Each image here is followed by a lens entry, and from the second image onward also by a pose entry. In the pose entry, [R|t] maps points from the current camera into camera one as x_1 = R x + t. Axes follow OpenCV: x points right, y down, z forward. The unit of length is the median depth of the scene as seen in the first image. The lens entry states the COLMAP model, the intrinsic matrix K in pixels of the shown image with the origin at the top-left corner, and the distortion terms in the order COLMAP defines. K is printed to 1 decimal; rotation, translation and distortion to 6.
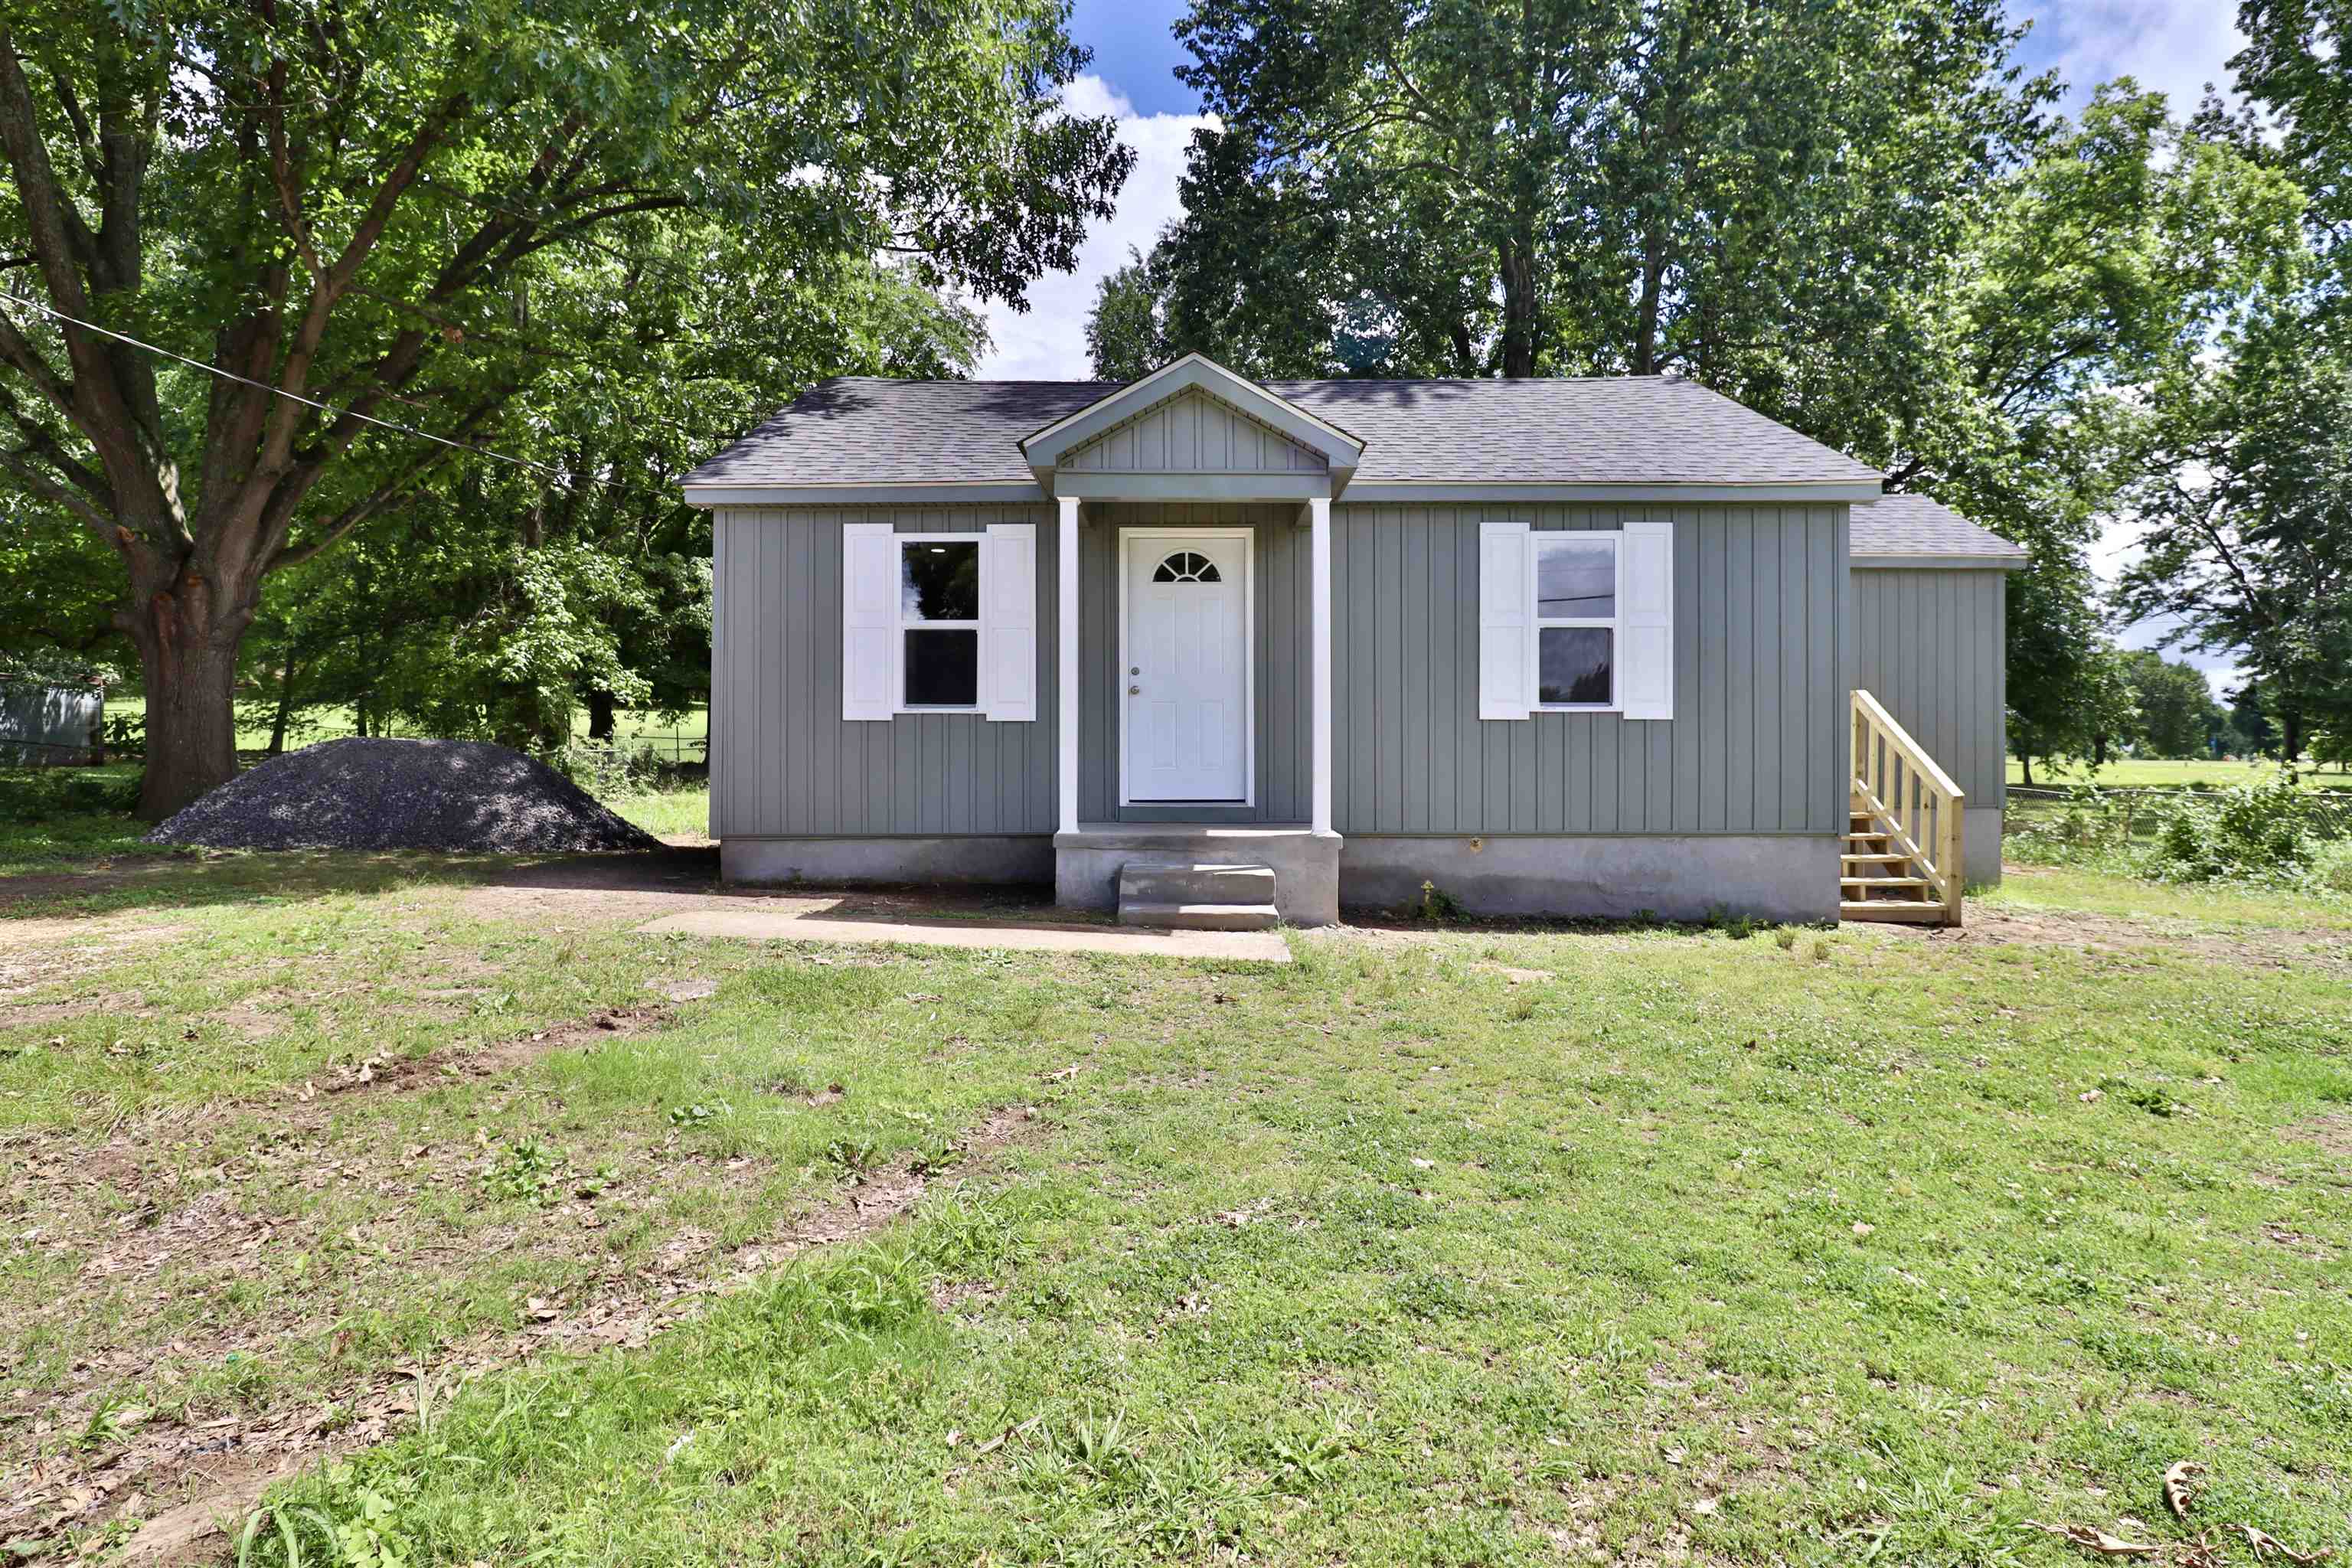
lens RADIAL K [[1217.7, 0, 1185.1], [0, 1217.7, 756.0], [0, 0, 1]] dist [-0.000969, -0.010175]
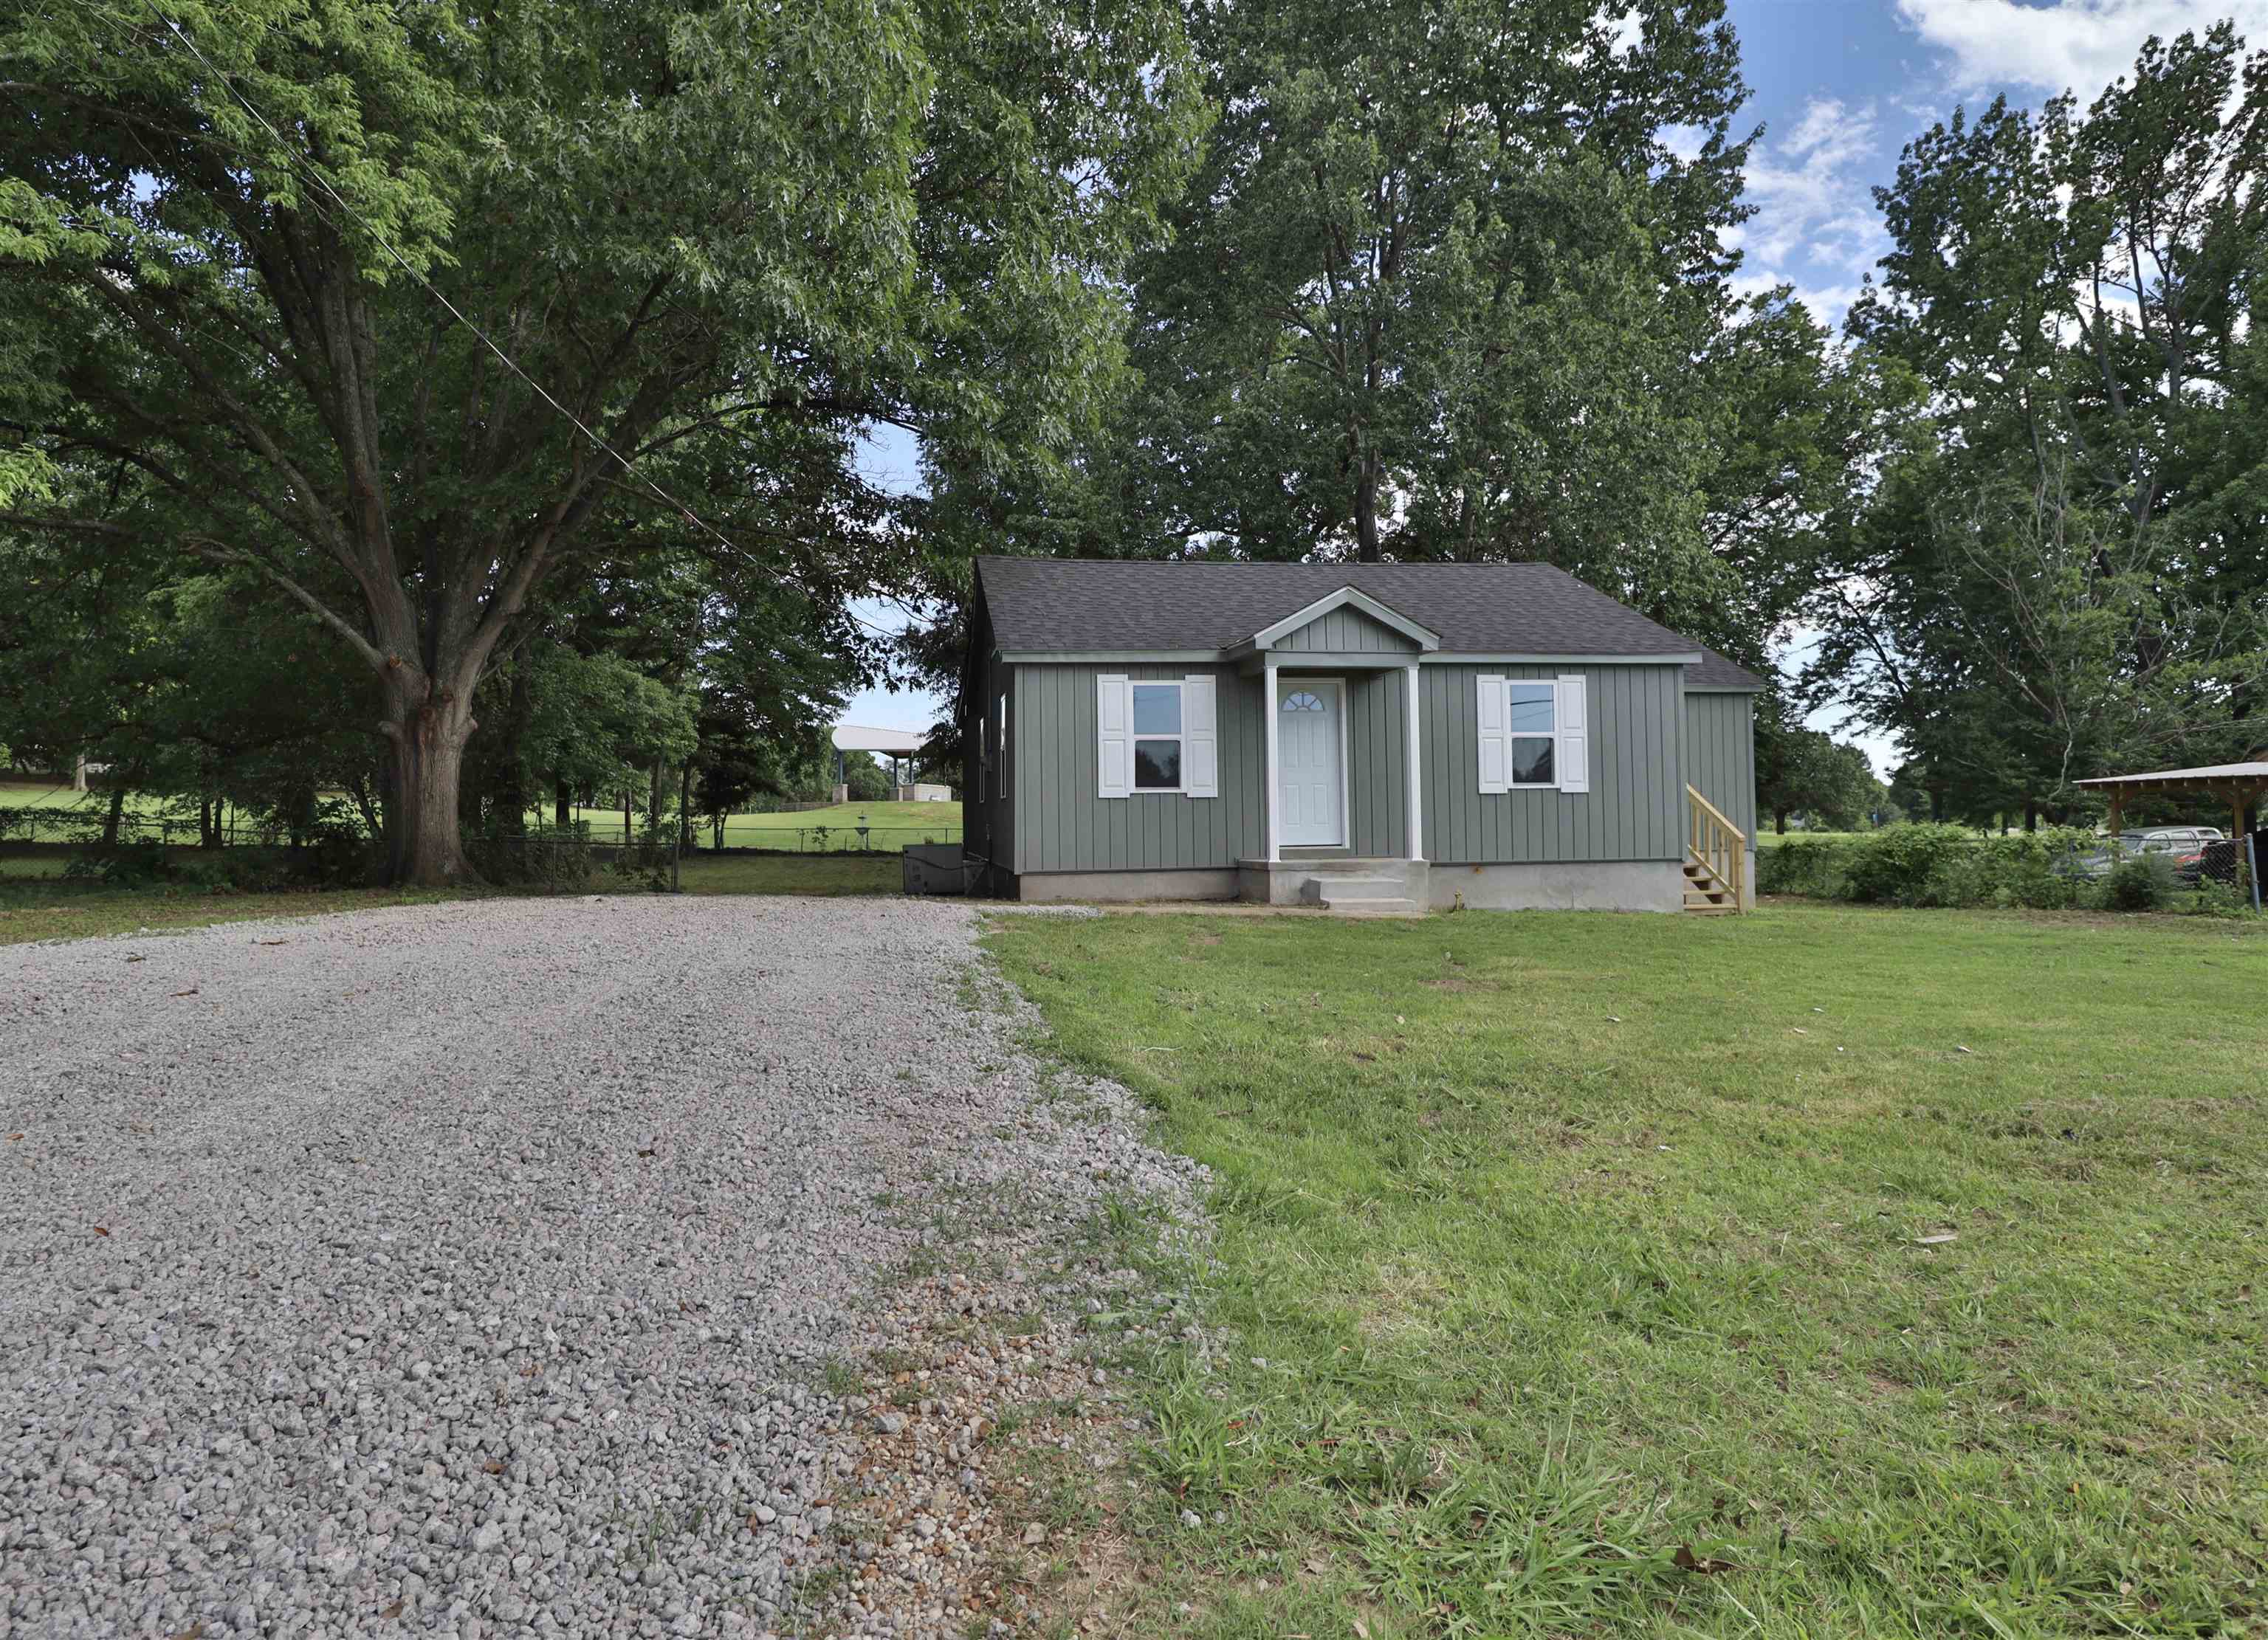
lens RADIAL K [[1288.3, 0, 1044.1], [0, 1288.3, 816.4], [0, 0, 1]] dist [-0.001656, -0.000444]
pose [[0.991273, -0.010919, 0.131373, -0.360456], [0.013516, 0.999730, -0.018896, 0.016327], [-0.131131, 0.020507, 0.991153, -0.412617]]
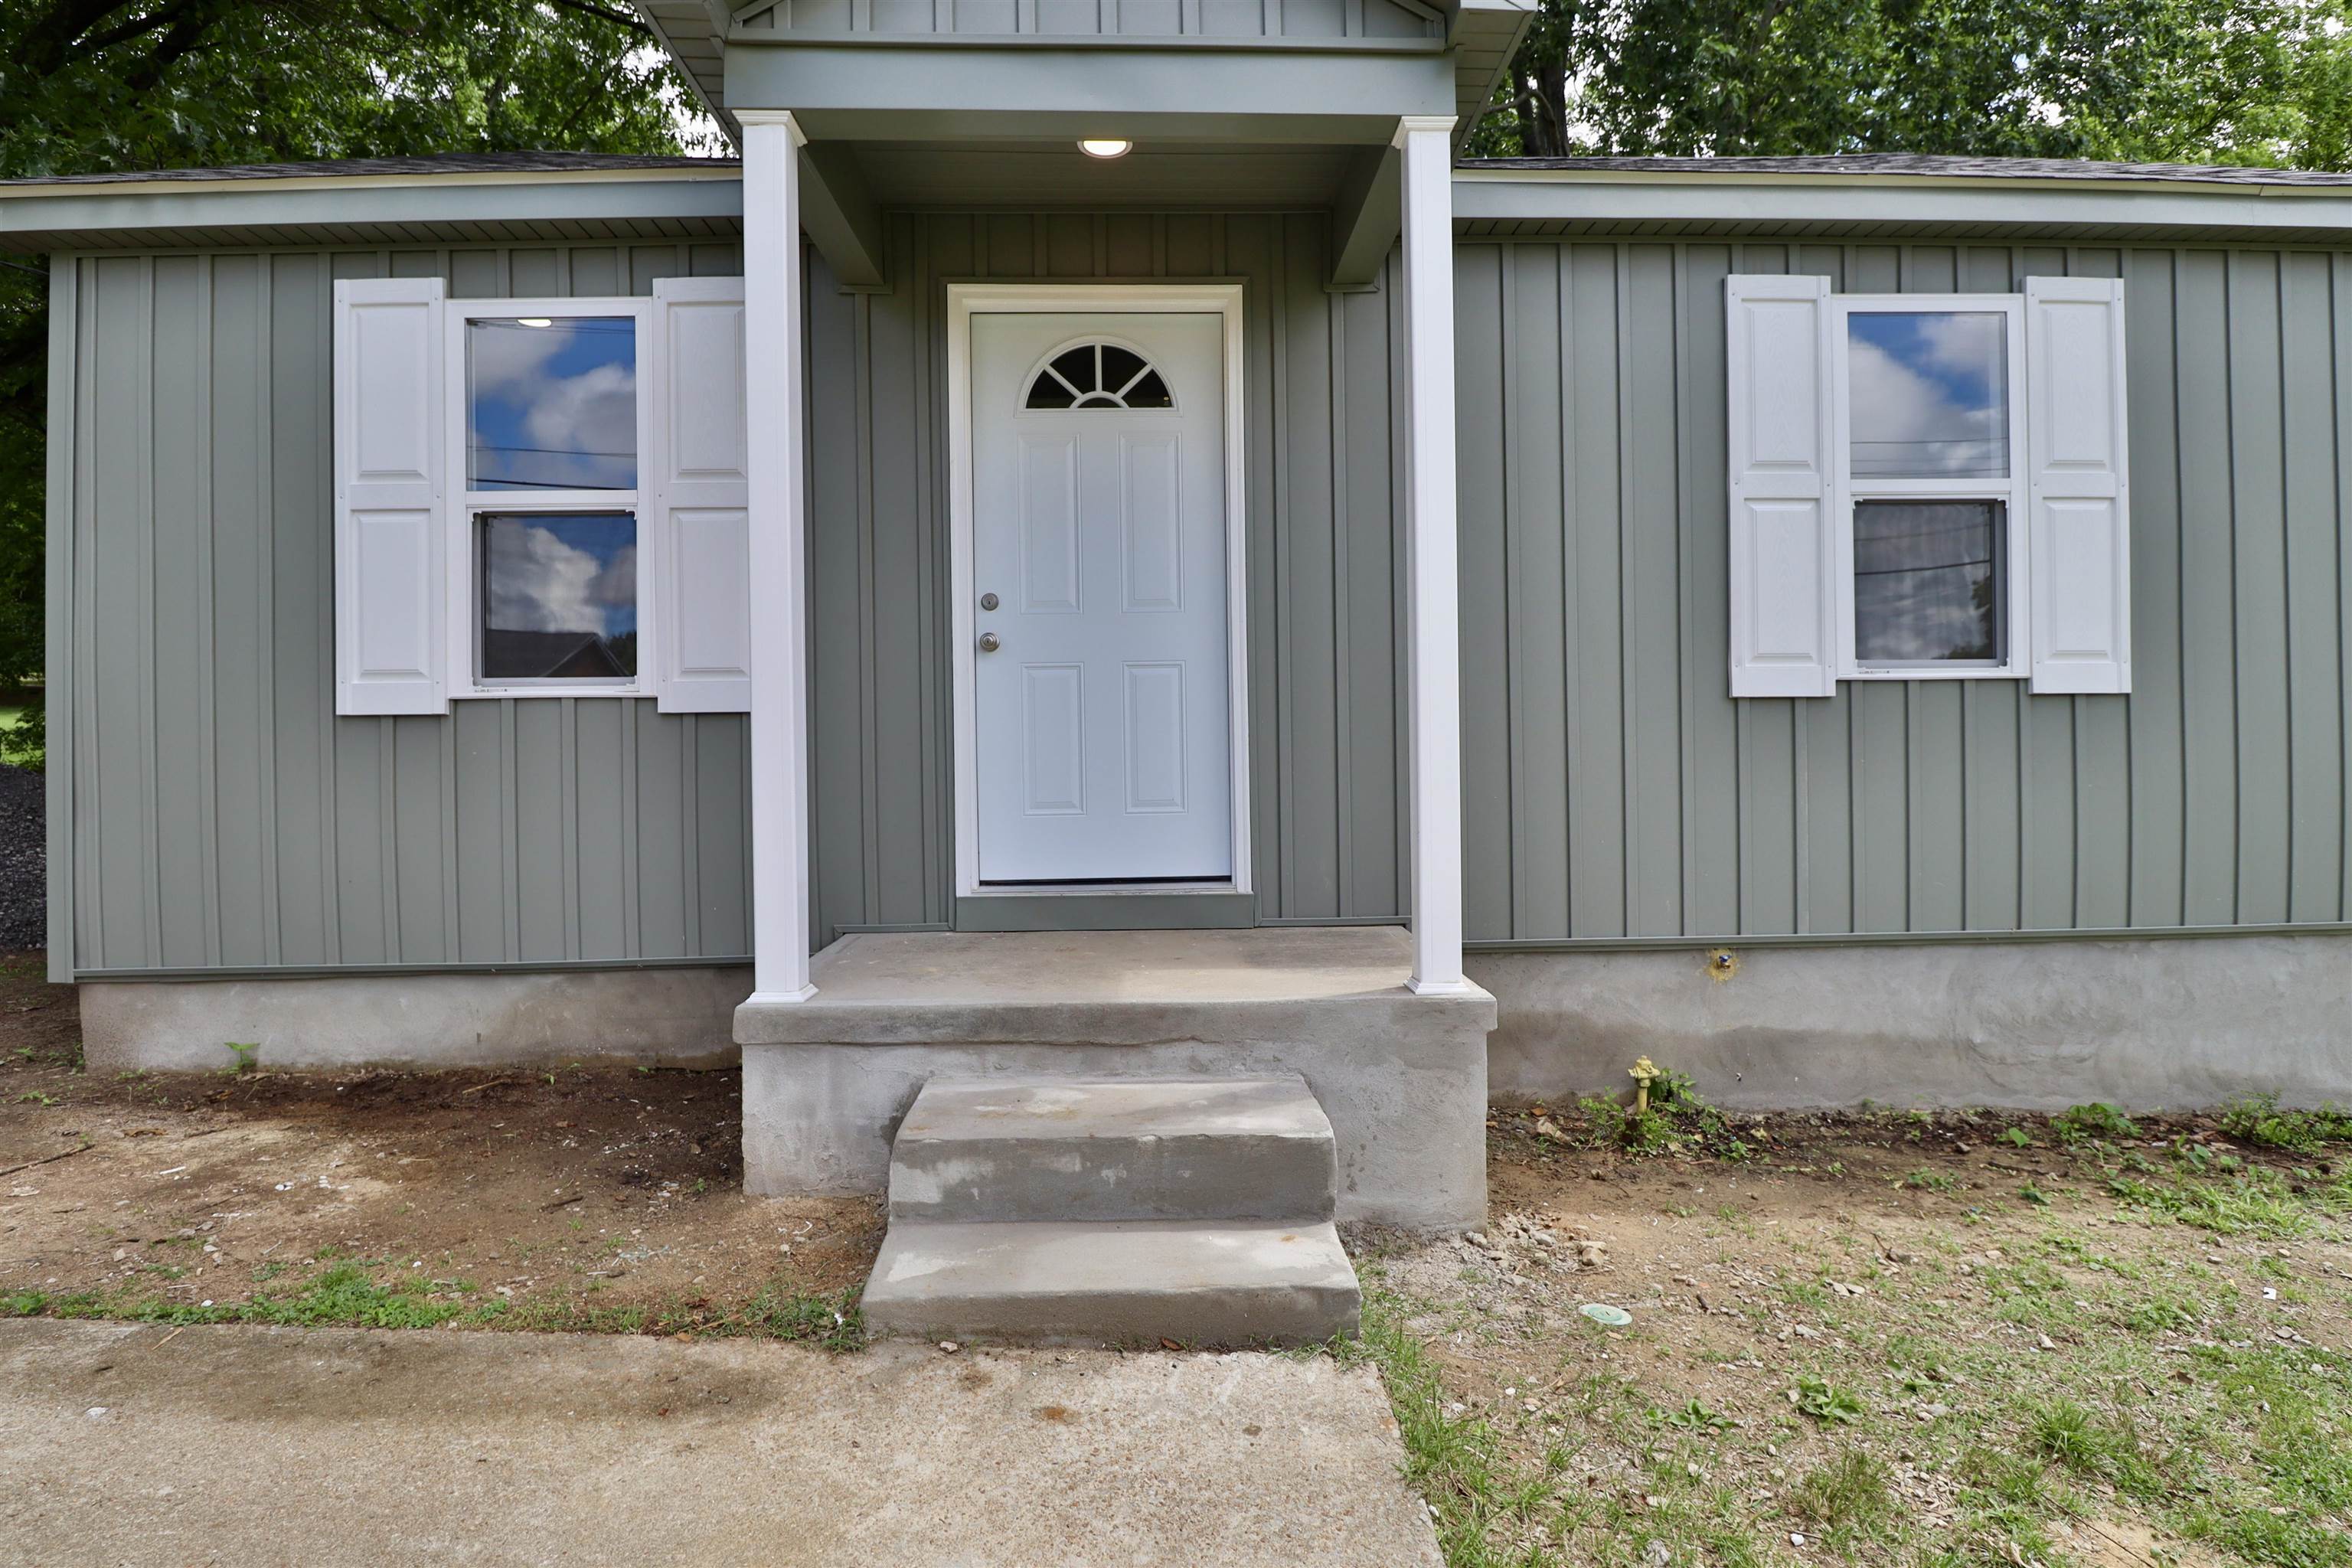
lens RADIAL K [[1220.8, 0, 1191.0], [0, 1220.8, 754.5], [0, 0, 1]] dist [0.000101, -0.011373]
pose [[0.999215, -0.012377, 0.037642, 0.010899], [0.012345, 0.999923, 0.001089, -0.006965], [-0.037652, -0.000623, 0.999291, 0.338900]]
